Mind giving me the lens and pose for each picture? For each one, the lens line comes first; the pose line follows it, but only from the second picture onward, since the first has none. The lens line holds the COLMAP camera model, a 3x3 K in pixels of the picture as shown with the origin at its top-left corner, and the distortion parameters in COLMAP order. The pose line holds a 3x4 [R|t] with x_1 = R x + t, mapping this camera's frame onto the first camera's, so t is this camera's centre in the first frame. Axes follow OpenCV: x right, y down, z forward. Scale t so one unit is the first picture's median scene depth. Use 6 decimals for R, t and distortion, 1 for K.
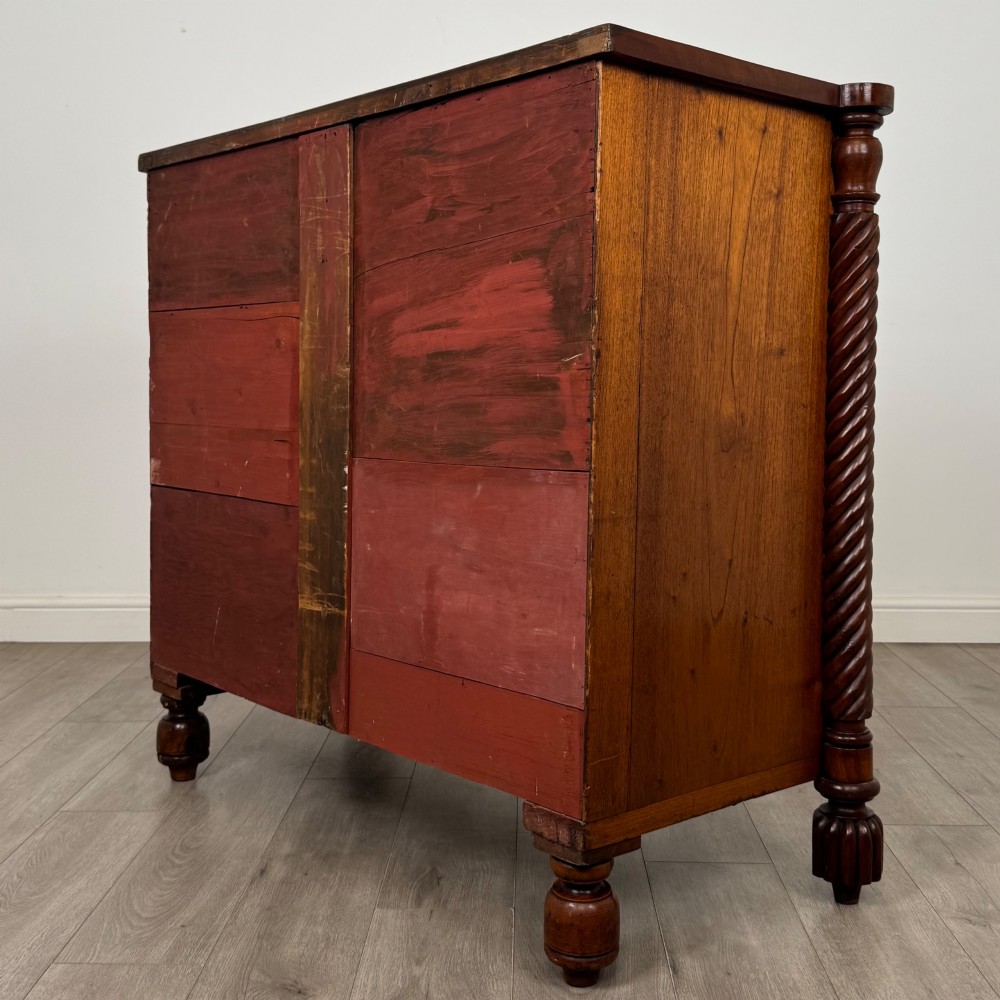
lens RADIAL K [[1267.2, 0, 500.8], [0, 1267.2, 468.5], [0, 0, 1]] dist [0.136857, 0.036011]
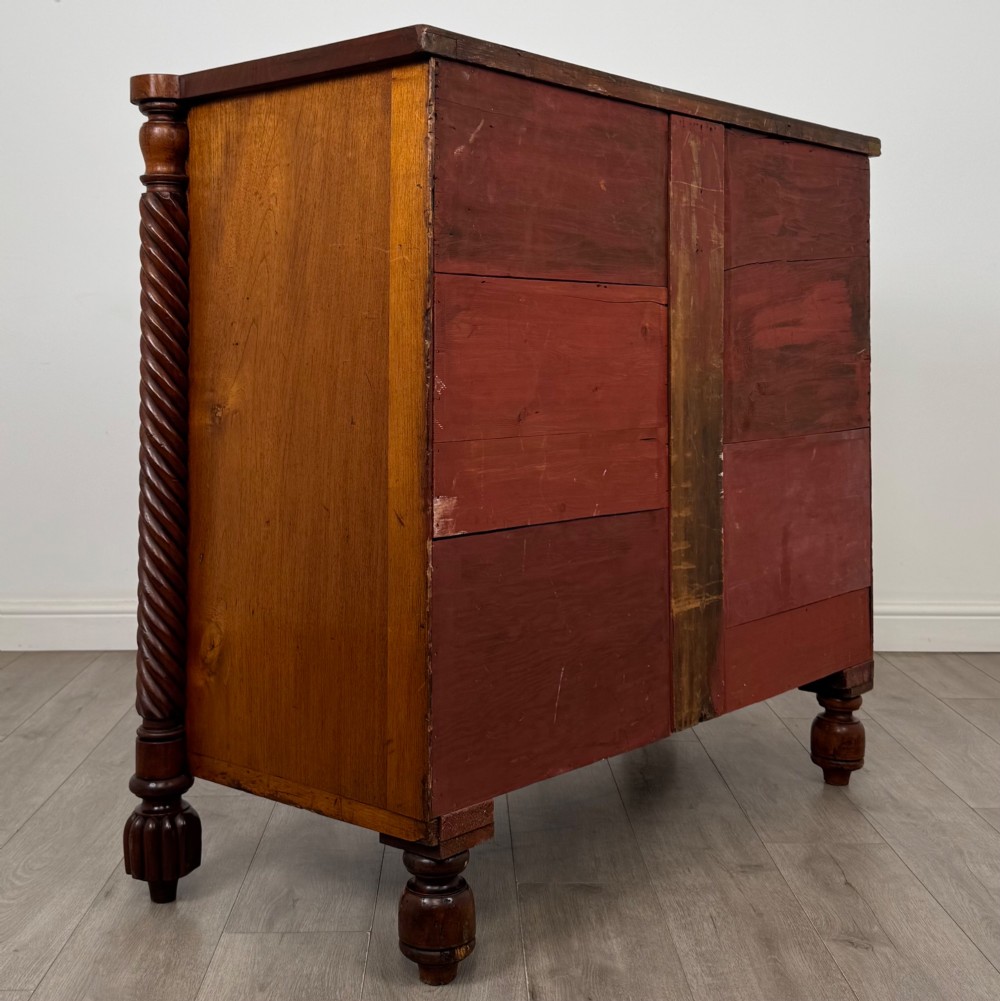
lens RADIAL K [[1340.1, 0, 391.0], [0, 1340.1, 445.2], [0, 0, 1]] dist [0.094854, 0.116219]
pose [[-0.082787, -0.058773, 0.994833, -1.267082], [0.079695, 0.994672, 0.065395, -0.108325], [-0.993376, 0.084697, -0.077662, 1.440666]]
